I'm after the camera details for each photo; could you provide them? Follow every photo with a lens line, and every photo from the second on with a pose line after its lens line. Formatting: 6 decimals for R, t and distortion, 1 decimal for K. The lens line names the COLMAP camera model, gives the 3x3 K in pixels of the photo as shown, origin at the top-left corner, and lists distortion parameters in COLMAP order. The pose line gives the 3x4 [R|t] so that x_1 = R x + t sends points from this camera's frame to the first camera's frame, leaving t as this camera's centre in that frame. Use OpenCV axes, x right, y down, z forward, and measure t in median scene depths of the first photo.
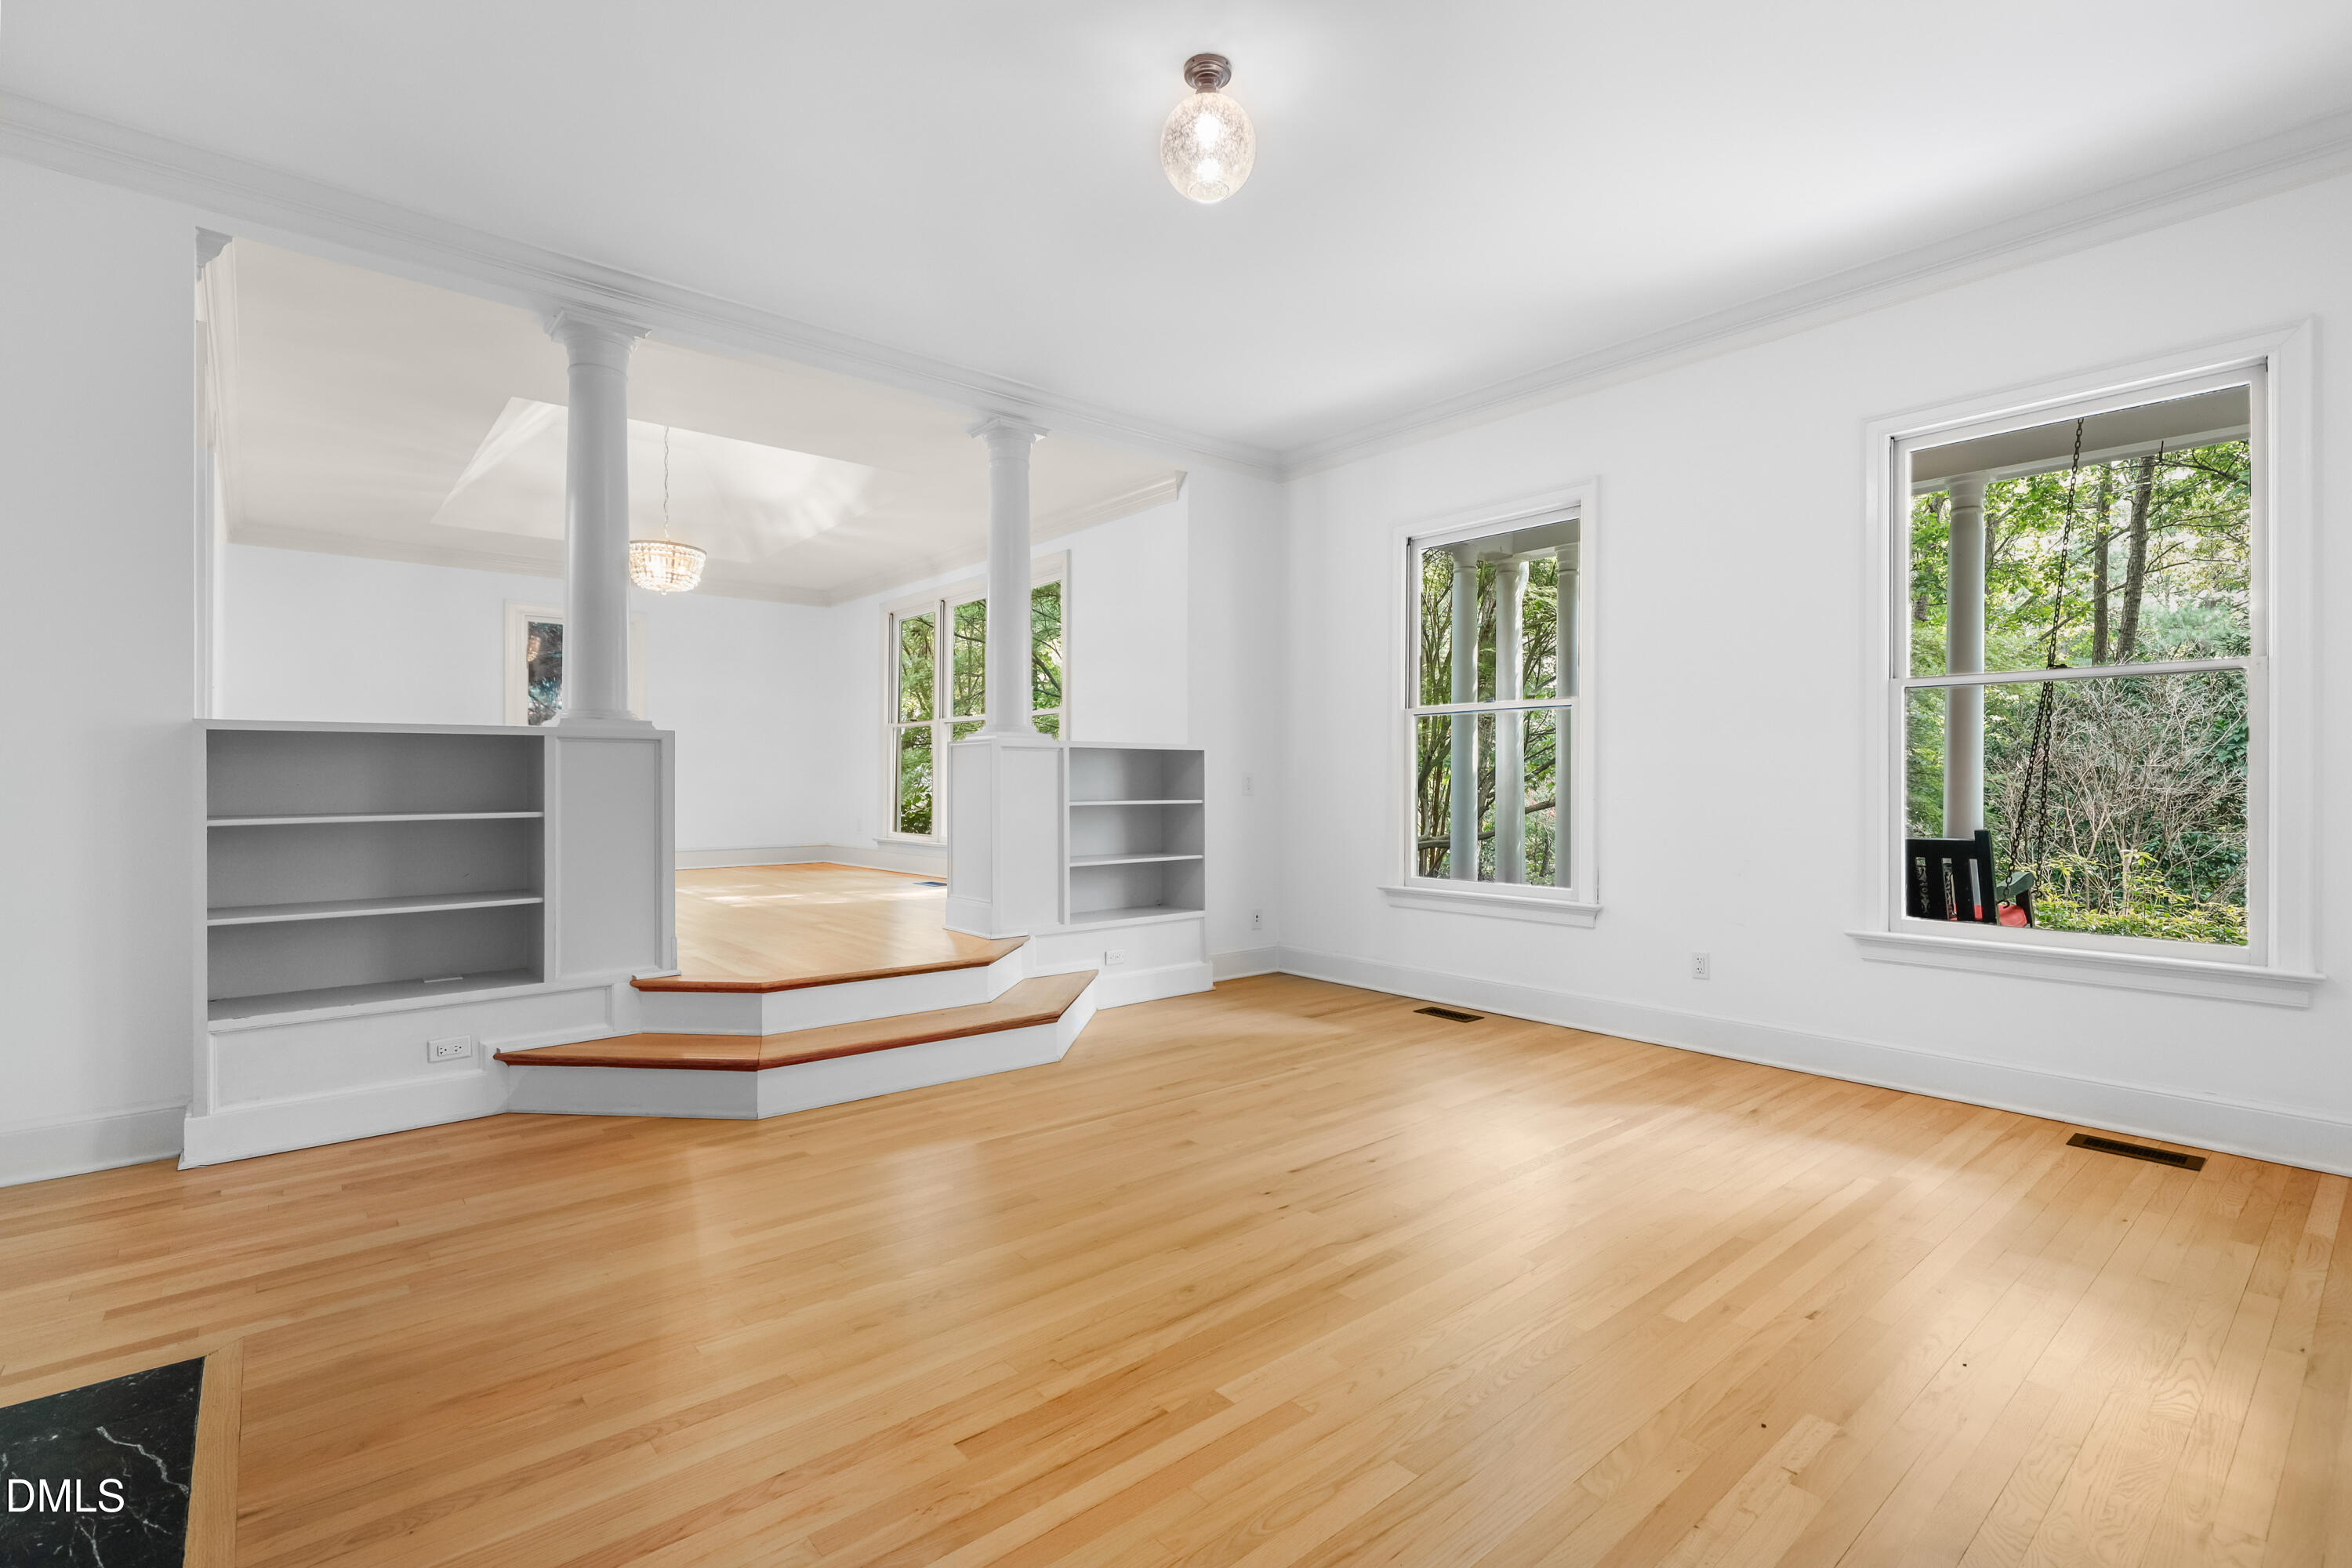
lens RADIAL K [[1079.4, 0, 1183.8], [0, 1079.4, 787.7], [0, 0, 1]] dist [-0.002253, -0.000787]
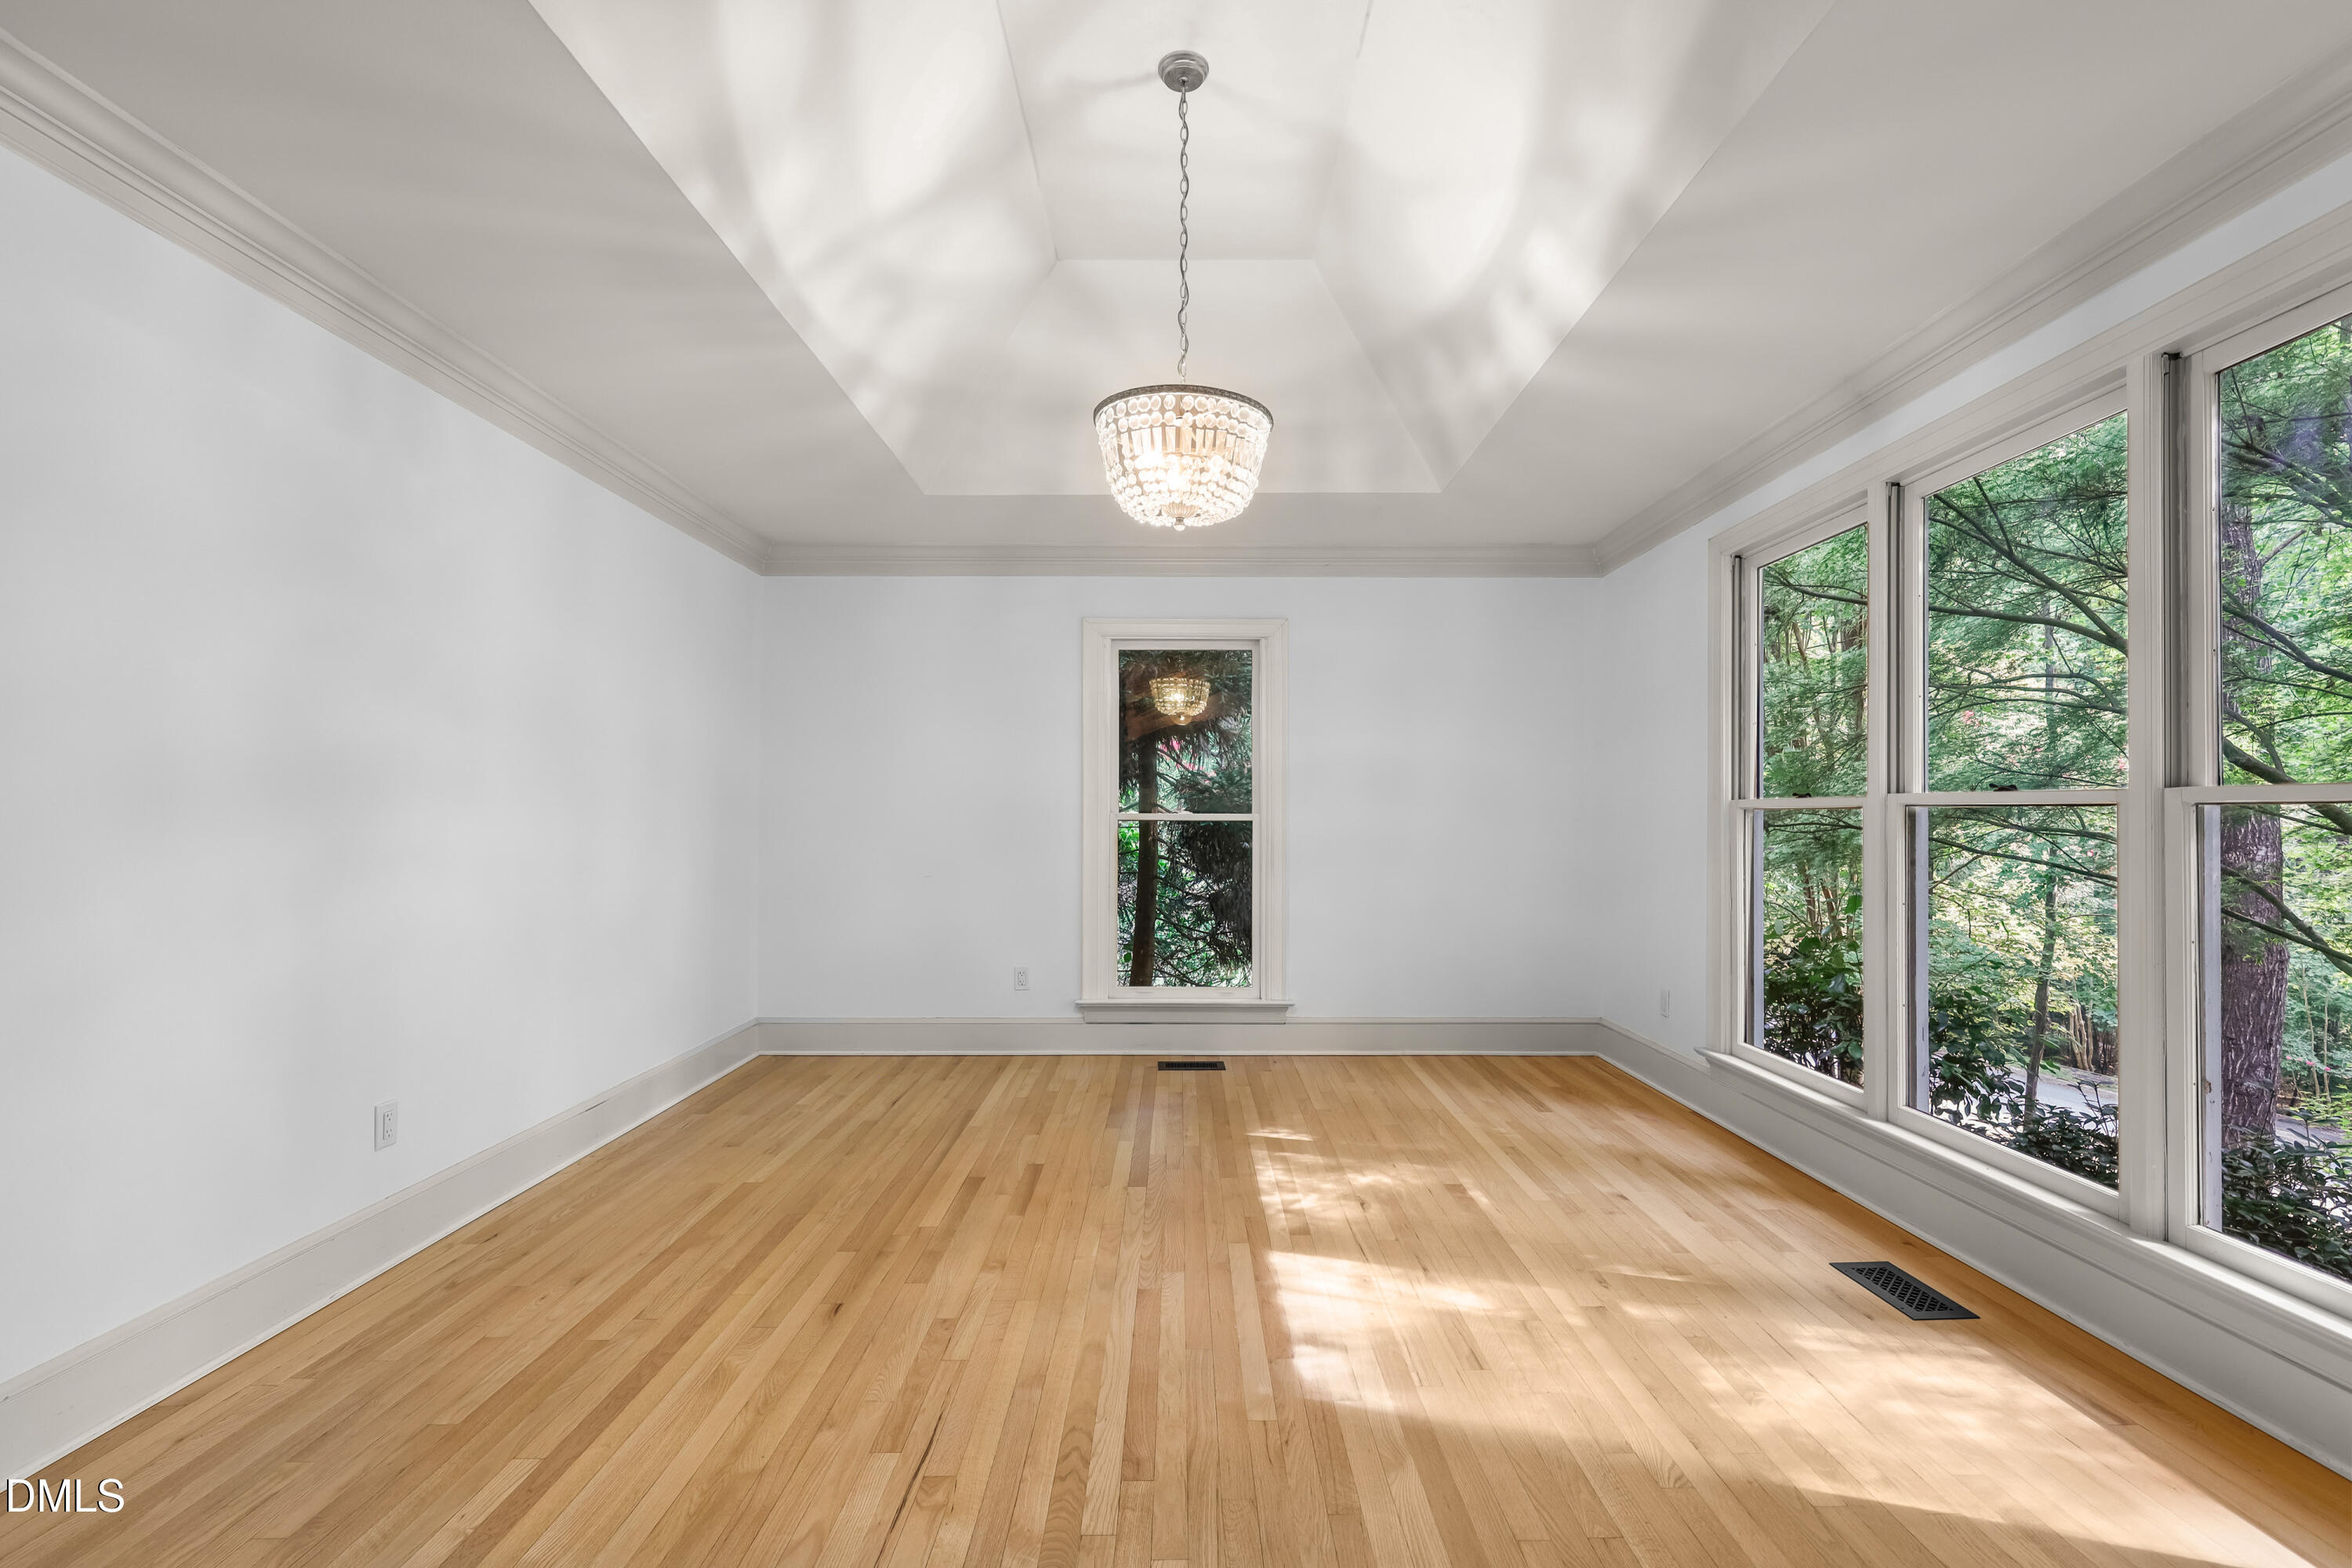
lens RADIAL K [[1079.4, 0, 1177.1], [0, 1079.4, 796.8], [0, 0, 1]] dist [-0.002253, -0.000787]
pose [[0.757948, -0.005609, -0.652291, -0.170346], [0.001500, 0.999975, -0.006856, -0.061156], [0.652314, 0.004218, 0.757937, 0.553481]]
